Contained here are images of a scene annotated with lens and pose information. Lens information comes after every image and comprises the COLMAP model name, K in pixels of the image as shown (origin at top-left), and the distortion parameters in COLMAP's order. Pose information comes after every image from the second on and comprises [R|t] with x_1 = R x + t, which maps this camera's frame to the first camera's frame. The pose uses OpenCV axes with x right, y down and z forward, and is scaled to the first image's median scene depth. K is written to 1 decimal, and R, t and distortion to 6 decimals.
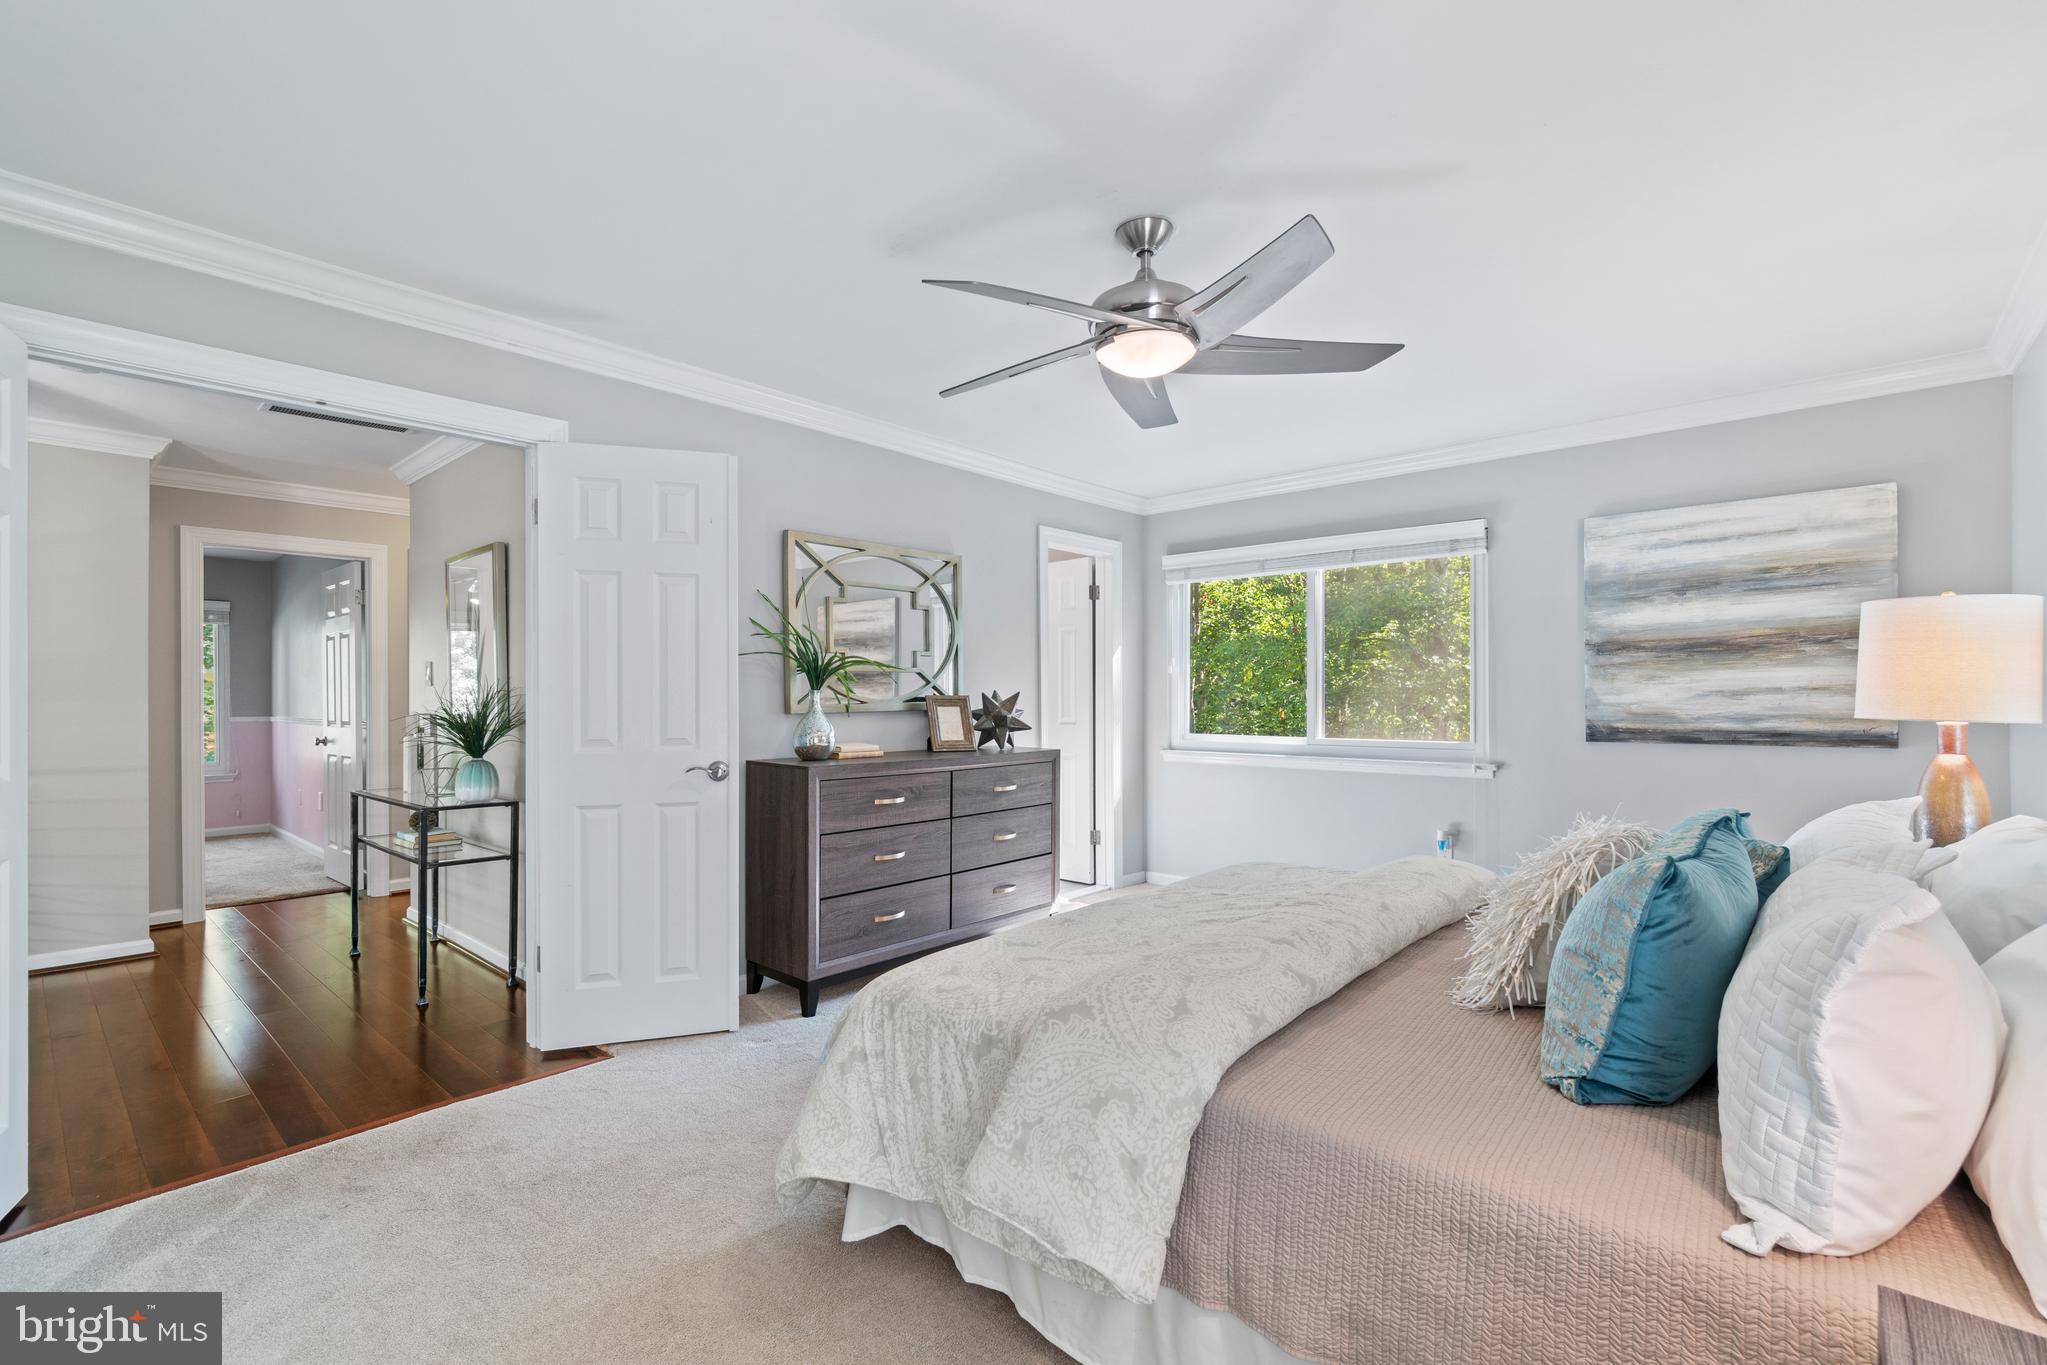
lens RADIAL K [[894.0, 0, 977.4], [0, 894.0, 689.1], [0, 0, 1]] dist [-0.004710, -0.000332]
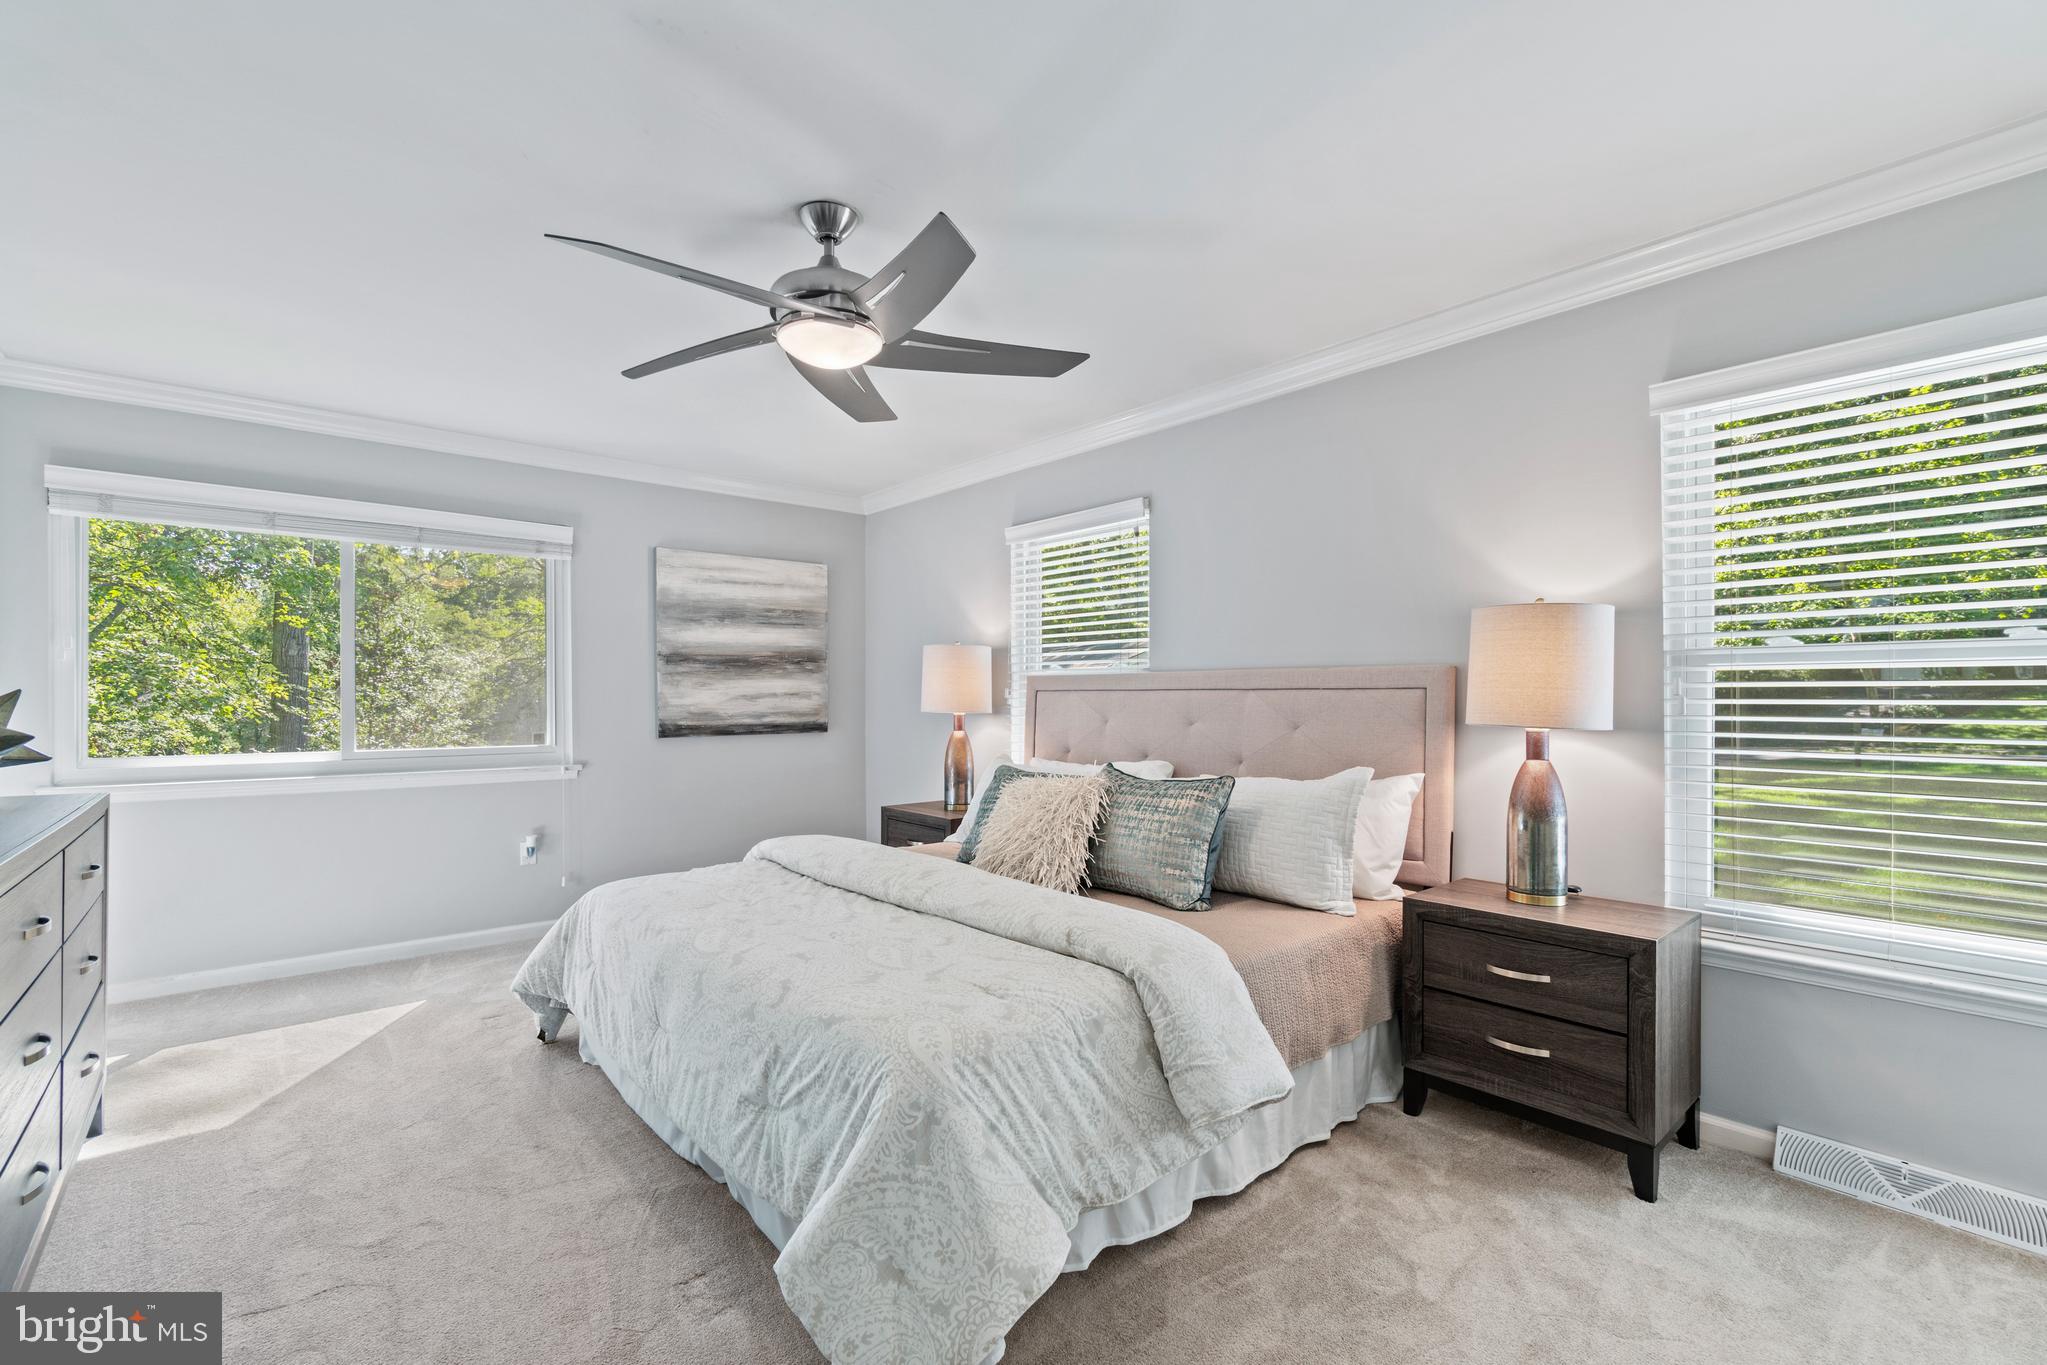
lens RADIAL K [[894.0, 0, 1016.8], [0, 894.0, 690.4], [0, 0, 1]] dist [-0.004710, -0.000332]
pose [[0.117161, 0.011092, 0.993051, -0.449345], [-0.008933, 0.999909, -0.010115, 0.004506], [-0.993073, -0.007686, 0.117249, 0.413865]]
